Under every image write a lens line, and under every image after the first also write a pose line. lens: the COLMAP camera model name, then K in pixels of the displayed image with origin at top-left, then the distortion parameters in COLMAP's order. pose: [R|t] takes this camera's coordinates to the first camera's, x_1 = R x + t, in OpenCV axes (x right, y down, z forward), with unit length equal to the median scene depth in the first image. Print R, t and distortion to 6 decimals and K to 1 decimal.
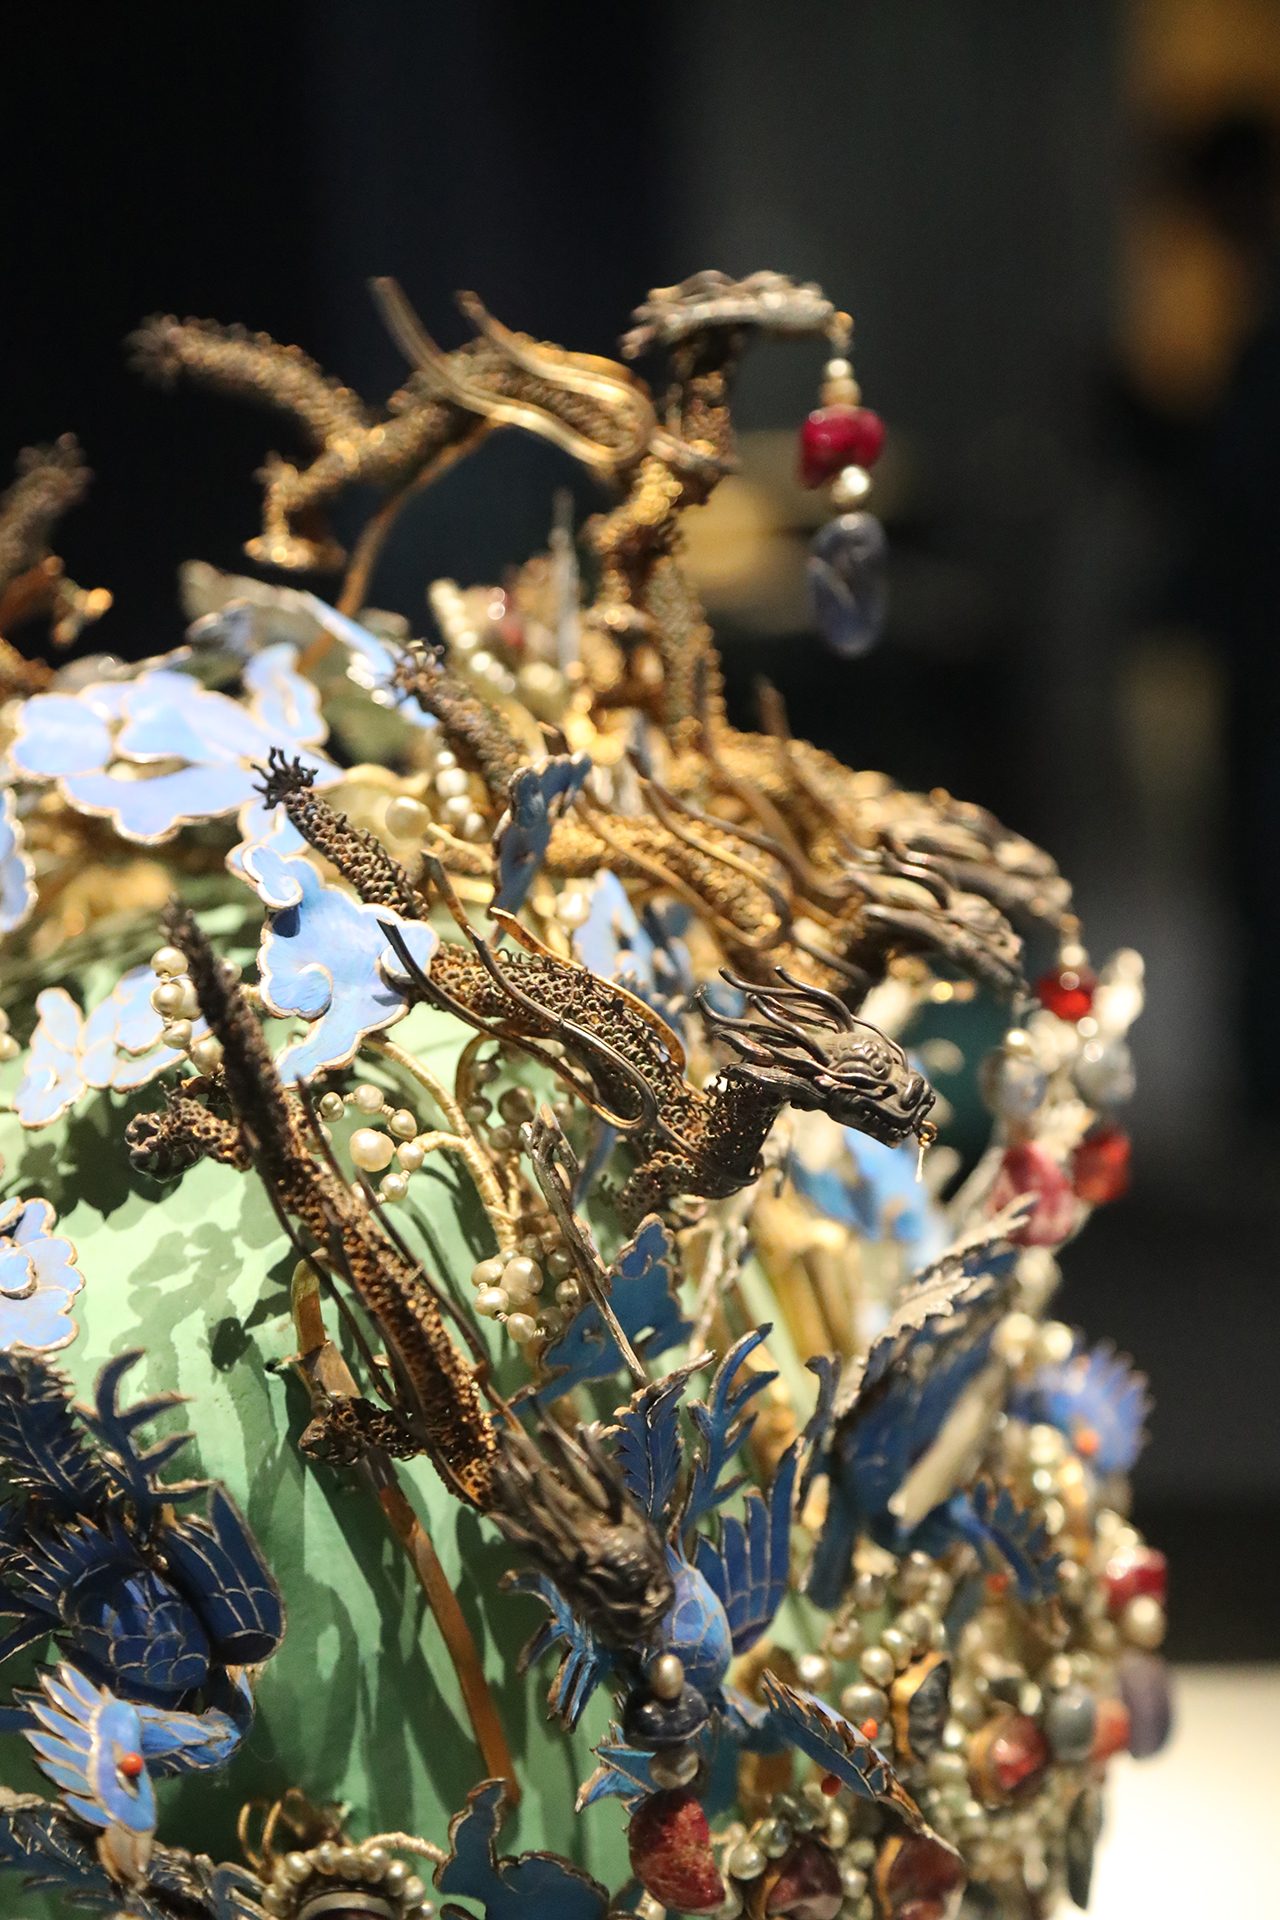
lens RADIAL K [[3729.6, 0, 643.0], [0, 3729.6, 956.7], [0, 0, 1]] dist [0.213140, 0.000000]
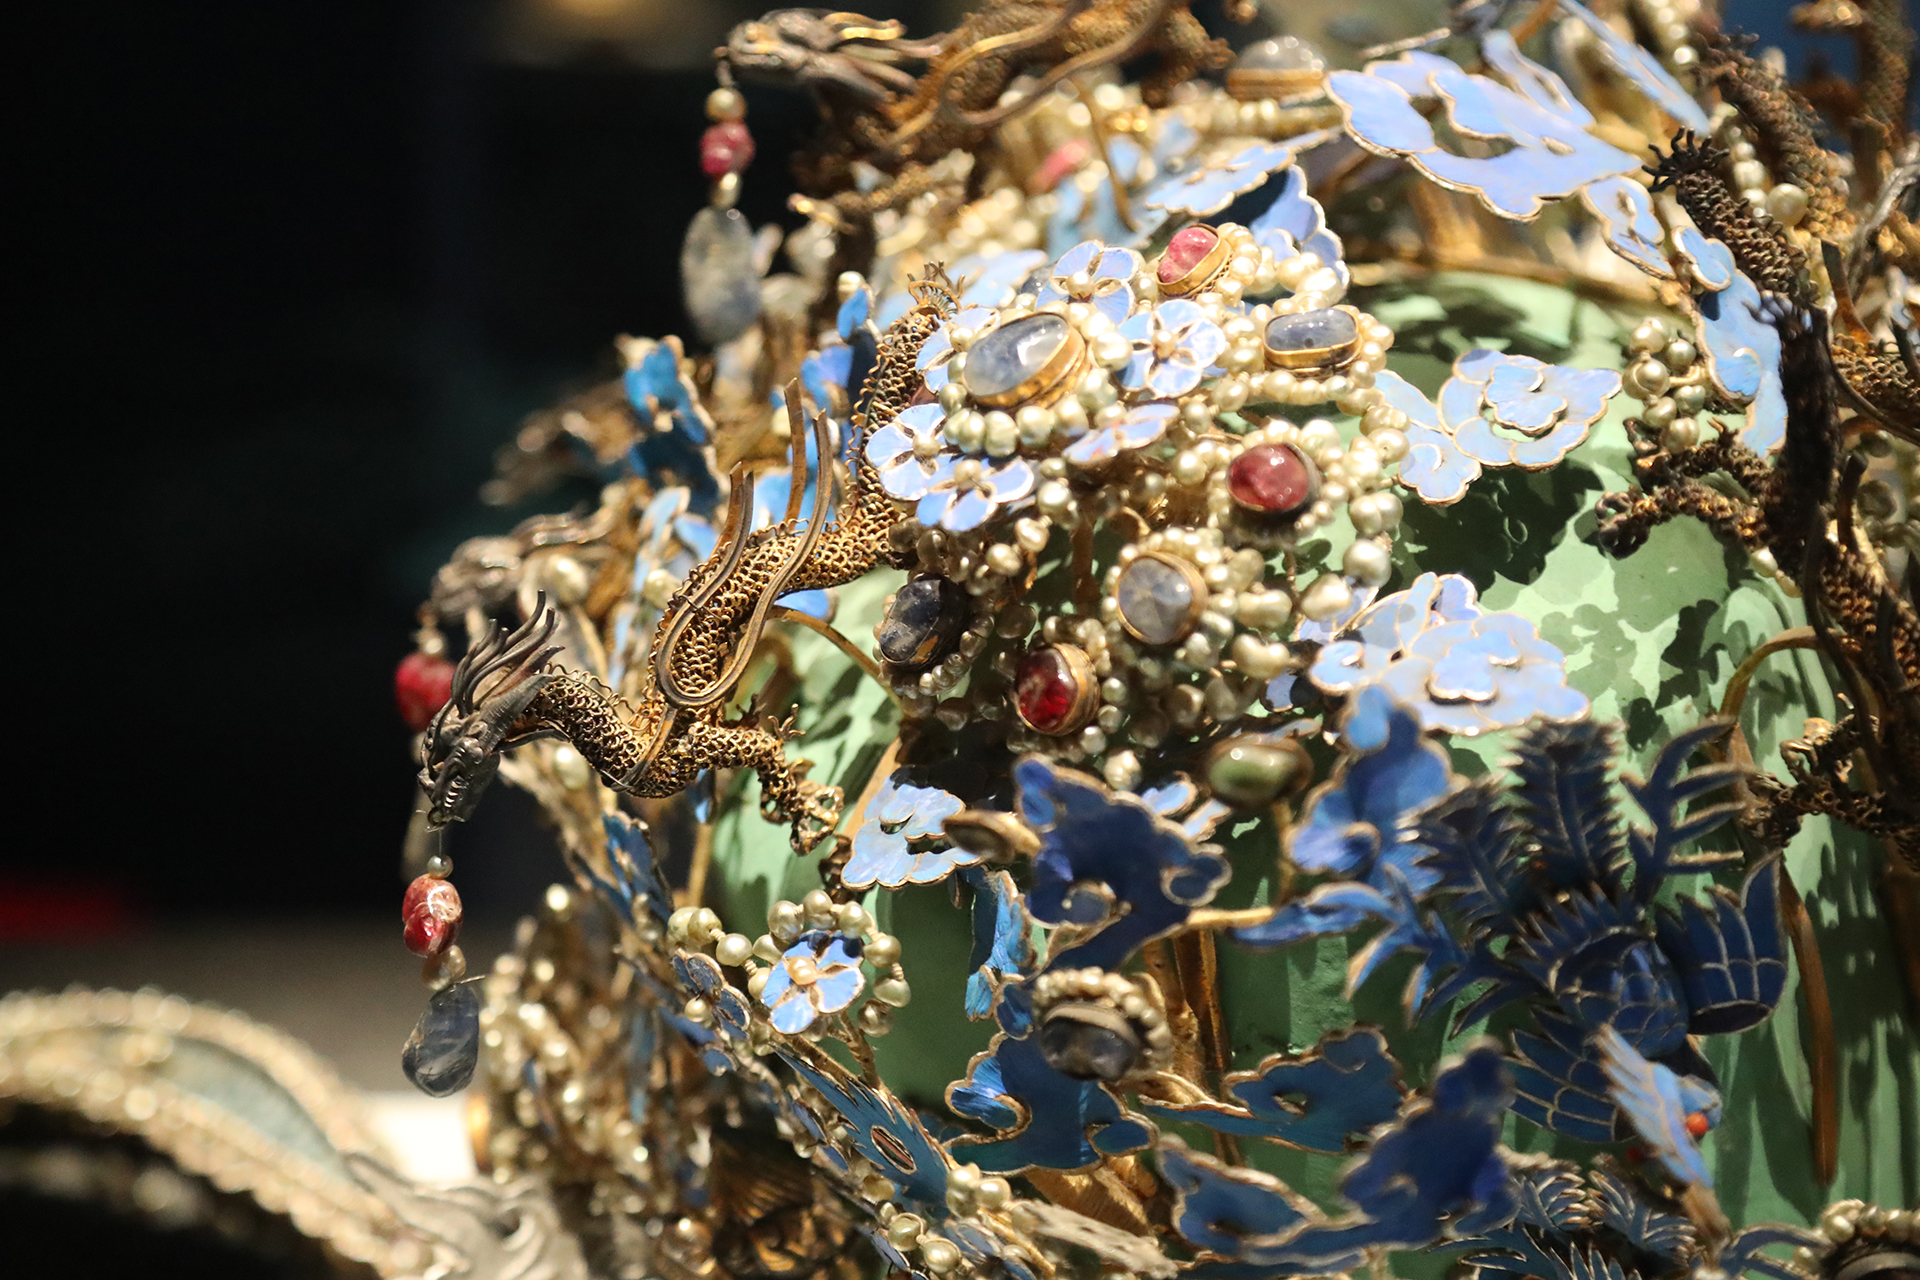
lens RADIAL K [[3729.6, 0, 959.0], [0, 3729.6, 649.9], [0, 0, 1]] dist [0.213140, 0.000000]
pose [[0.986457, 0.025458, 0.162031, -0.436257], [-0.035598, 0.997564, 0.059986, 0.028207], [-0.160109, -0.064942, 0.984961, 0.033961]]
